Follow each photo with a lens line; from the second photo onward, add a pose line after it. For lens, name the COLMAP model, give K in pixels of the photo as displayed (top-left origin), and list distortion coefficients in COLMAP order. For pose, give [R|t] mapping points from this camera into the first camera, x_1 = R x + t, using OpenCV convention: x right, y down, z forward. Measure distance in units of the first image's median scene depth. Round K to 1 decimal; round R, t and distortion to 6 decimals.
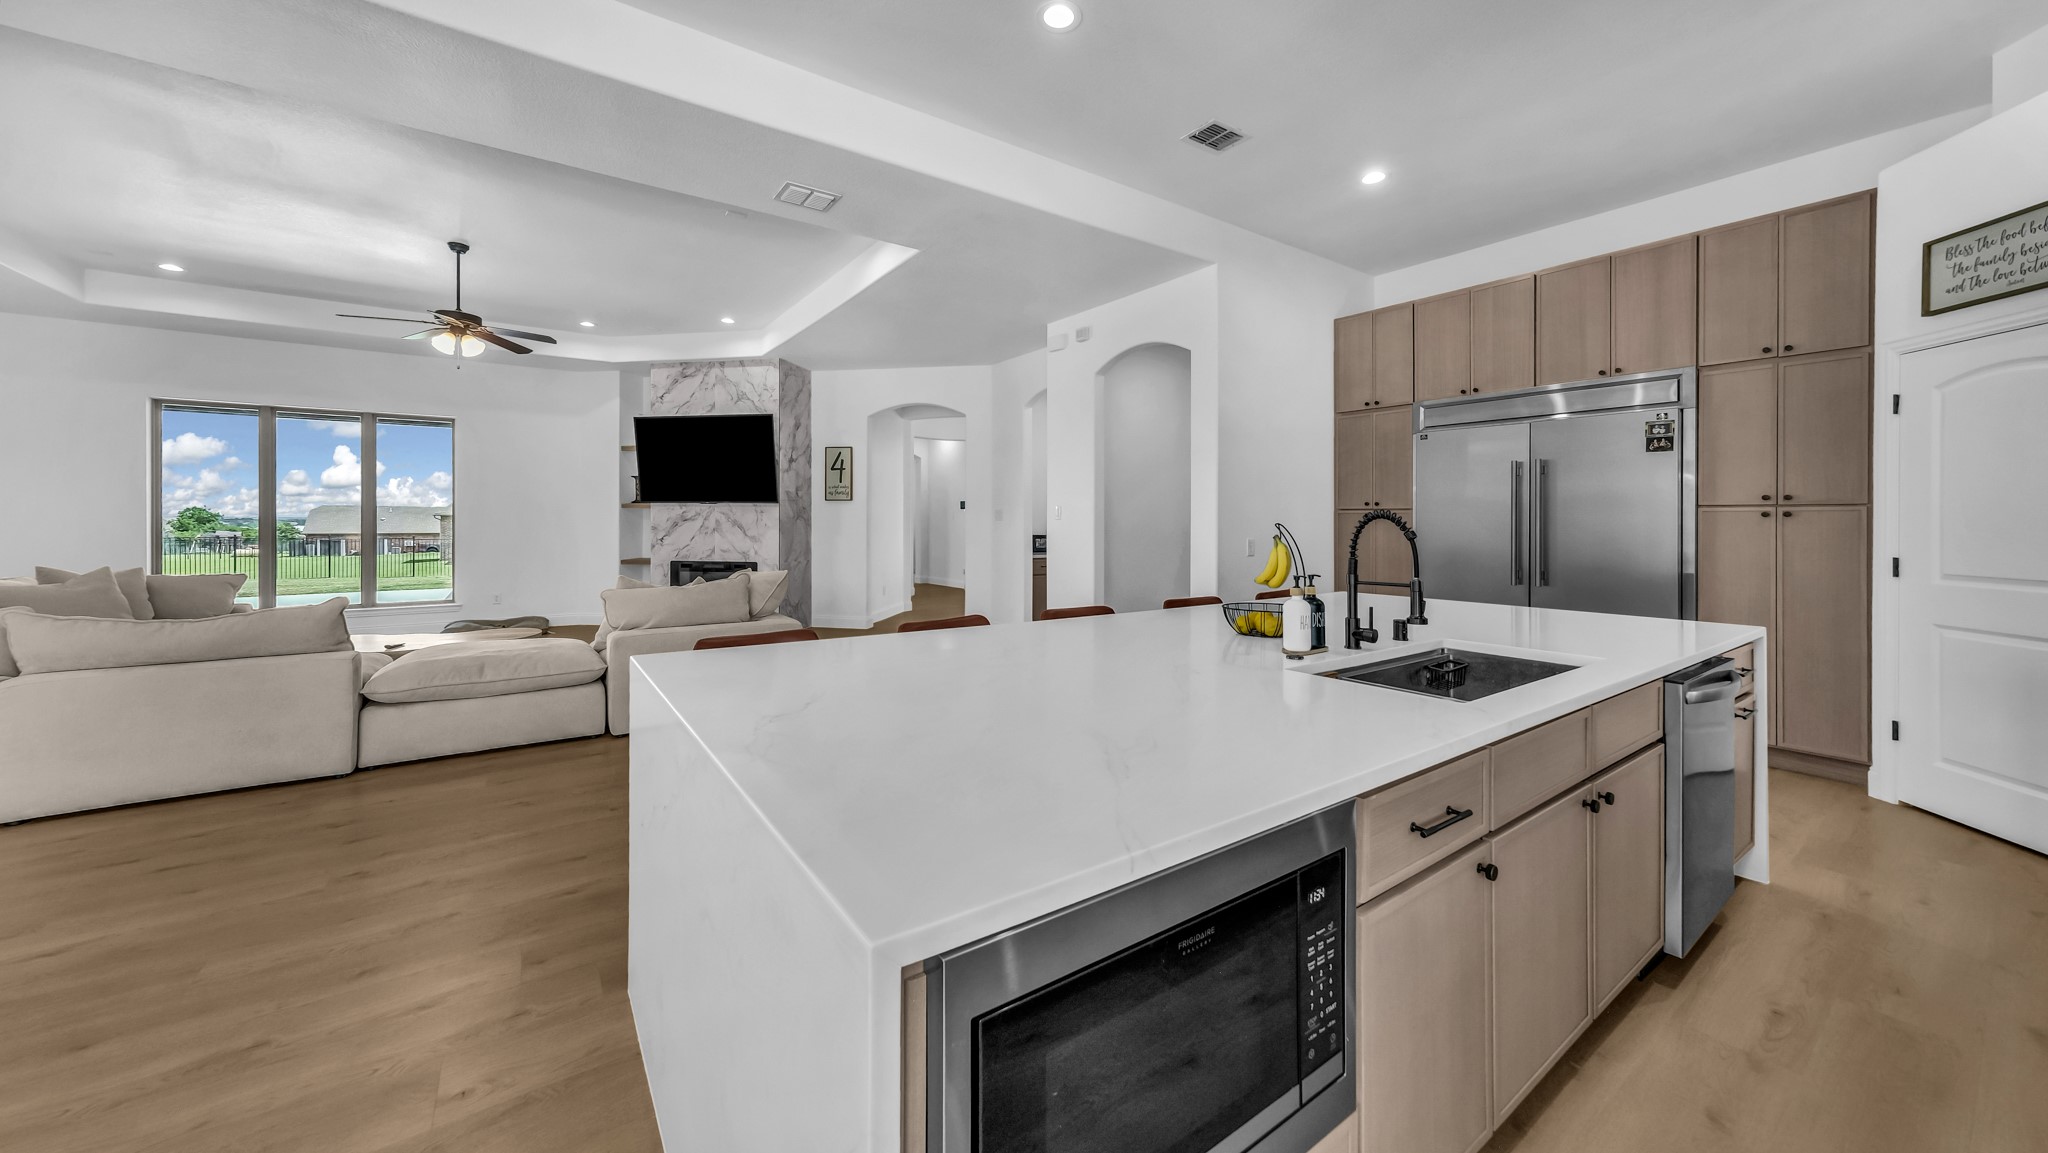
lens RADIAL K [[710.1, 0, 996.2], [0, 710.1, 518.7], [0, 0, 1]] dist [0.004311, 0.000748]
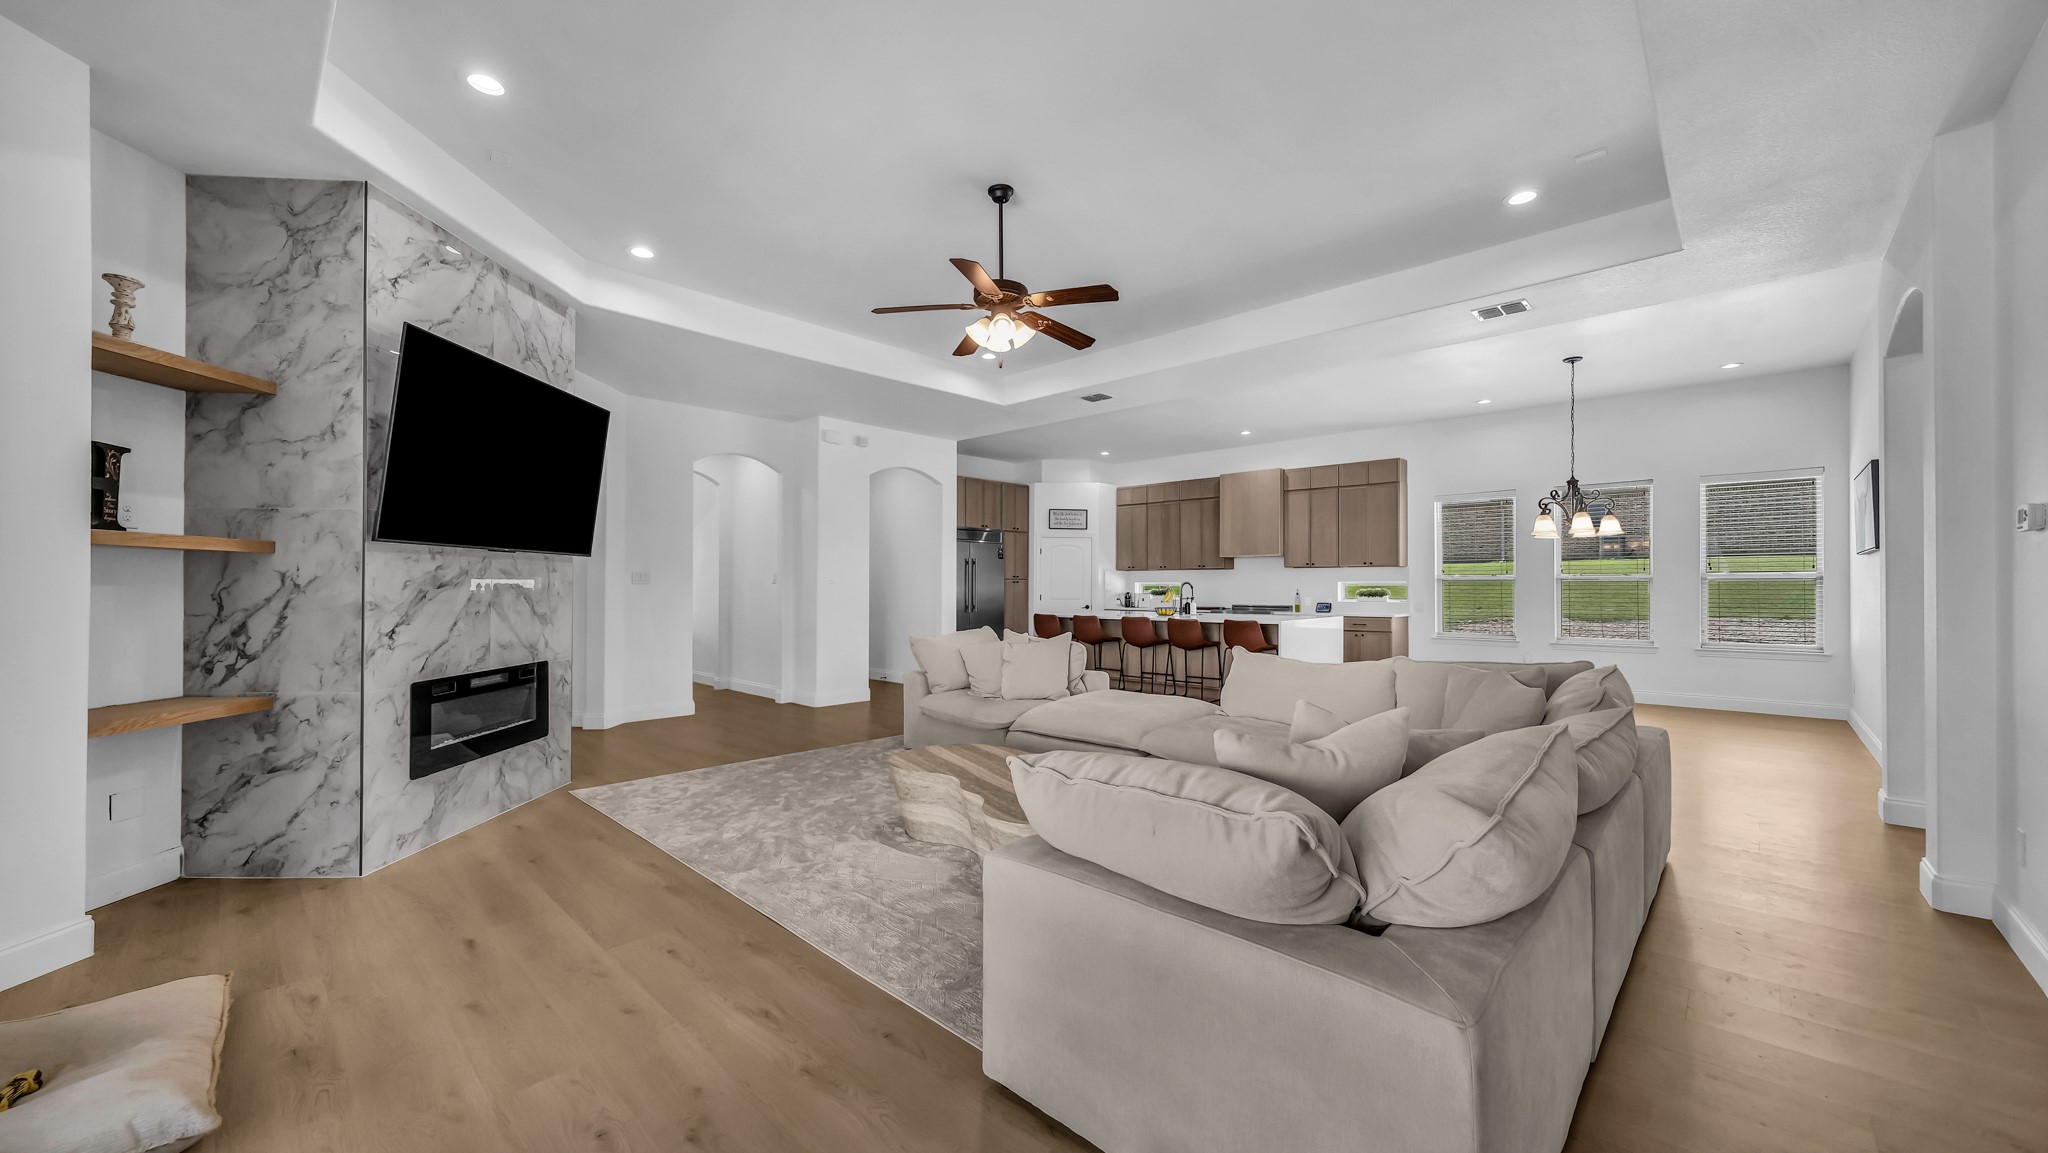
lens RADIAL K [[768.6, 0, 1031.9], [0, 768.6, 574.2], [0, 0, 1]] dist [0.008366, 0.000510]
pose [[-0.215970, 0.013103, 0.976312, -0.992684], [0.001022, 0.999912, -0.013194, 0.001840], [-0.976399, -0.001851, -0.215965, 0.752503]]
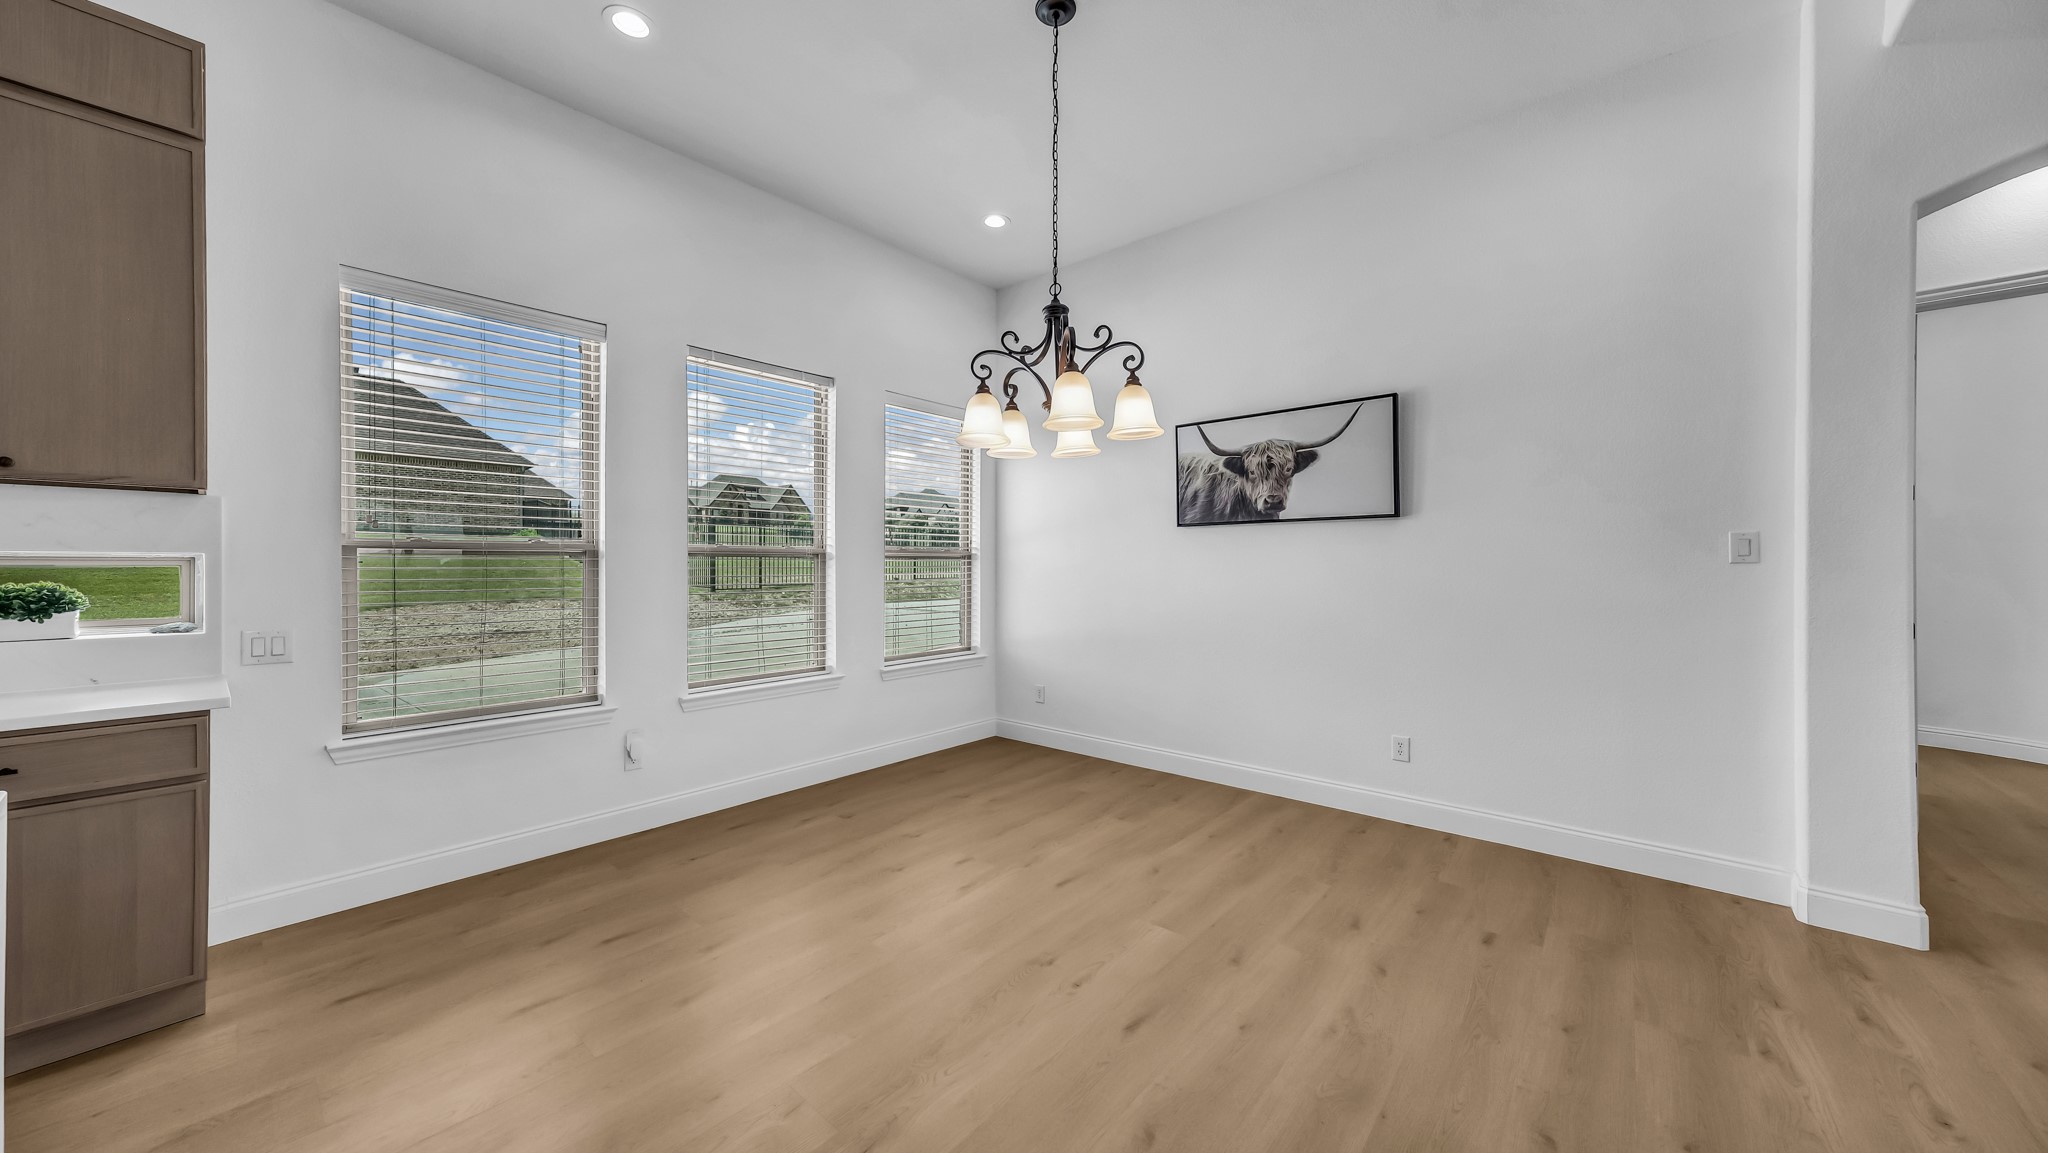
lens RADIAL K [[703.2, 0, 1025.6], [0, 703.2, 572.3], [0, 0, 1]] dist [0.002966, 0.000303]
pose [[-0.965656, -0.004085, -0.259793, -0.175191], [-0.007045, 0.999920, 0.010463, -0.000748], [0.259729, 0.011934, -0.965608, 0.273149]]
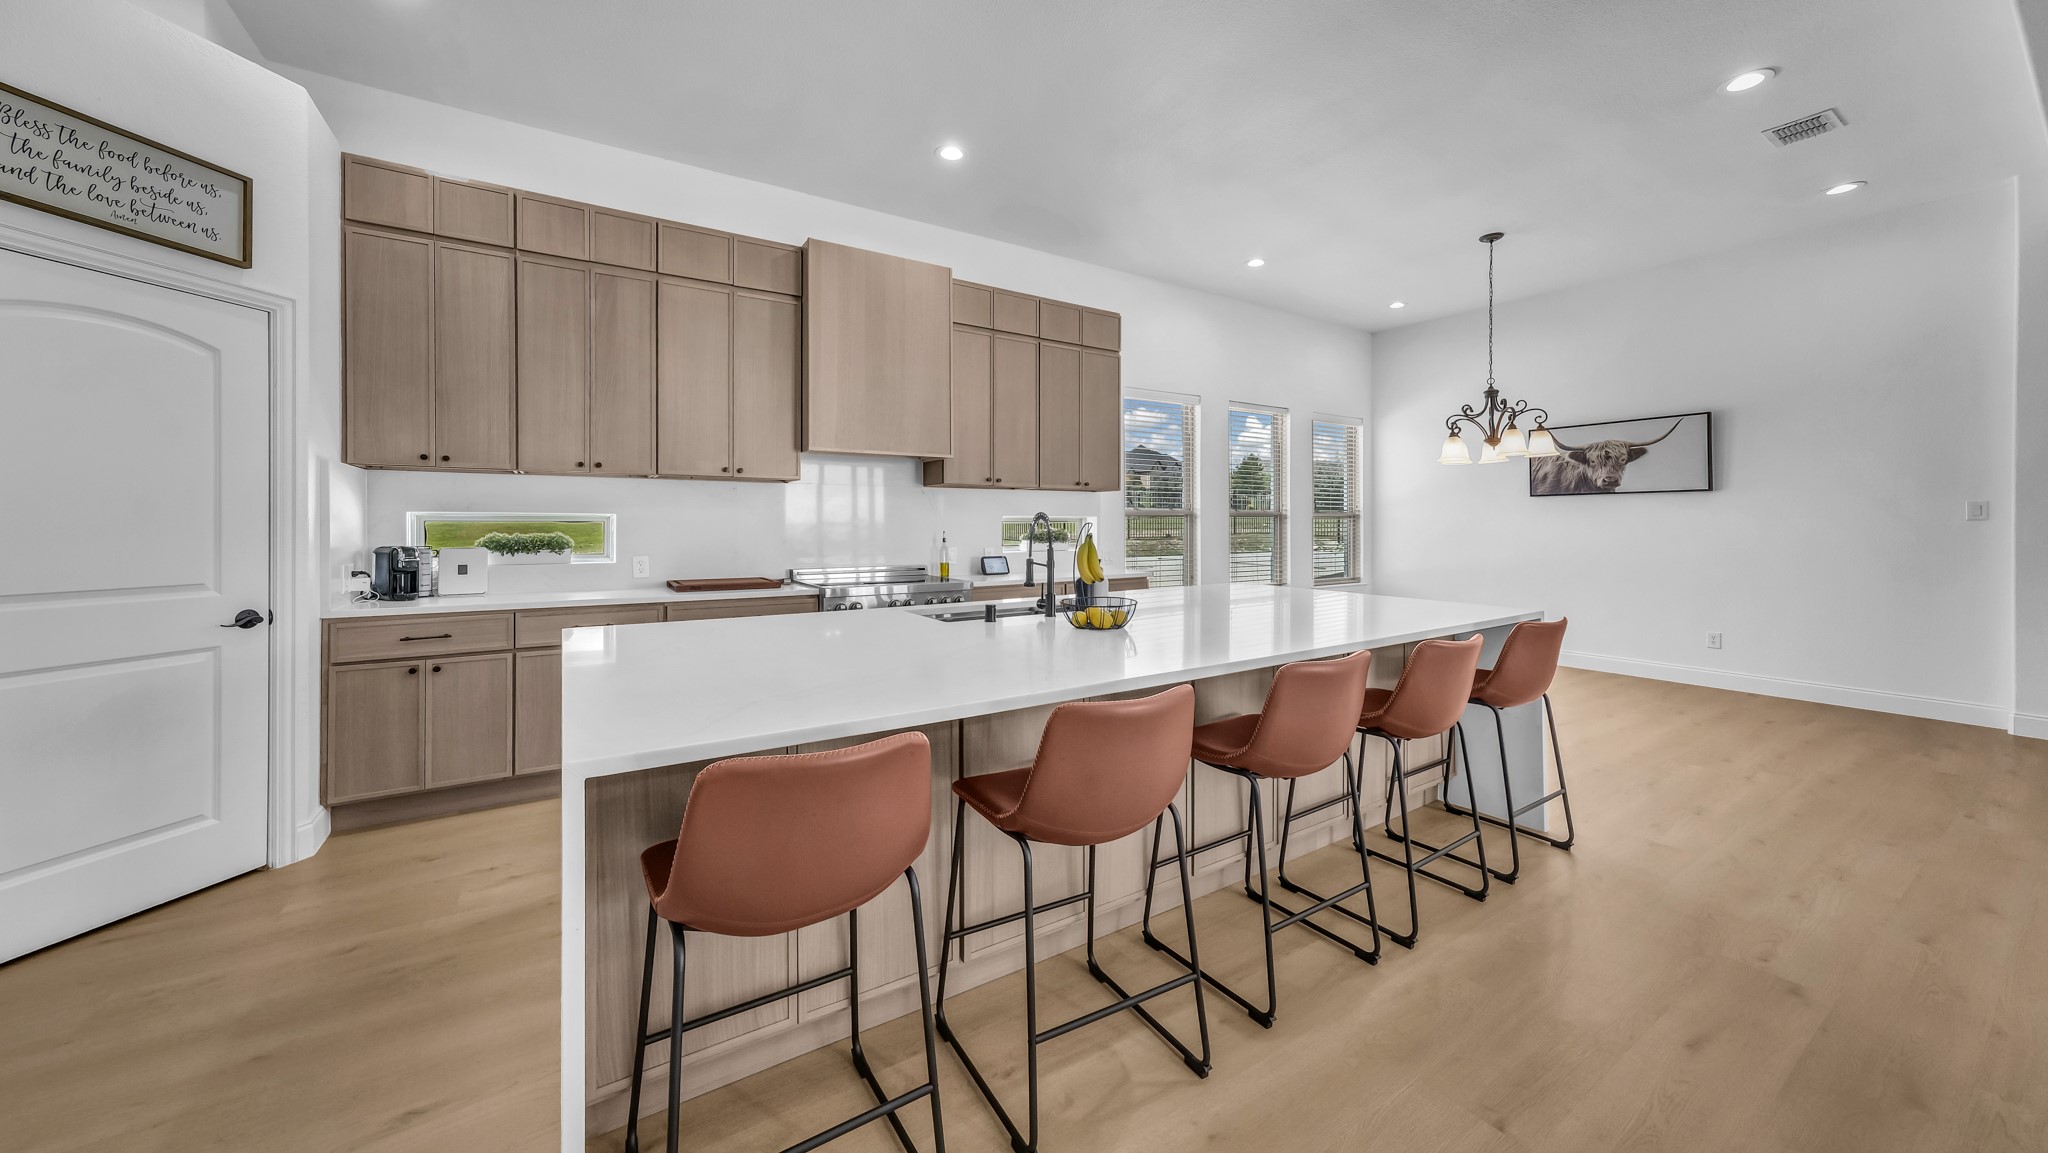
lens RADIAL K [[710.1, 0, 1015.8], [0, 710.1, 523.5], [0, 0, 1]] dist [0.004311, 0.000748]
pose [[-0.999435, -0.008137, 0.032611, 0.133850], [-0.008017, 0.999961, 0.003826, 0.001679], [-0.032641, 0.003562, -0.999461, 0.618161]]
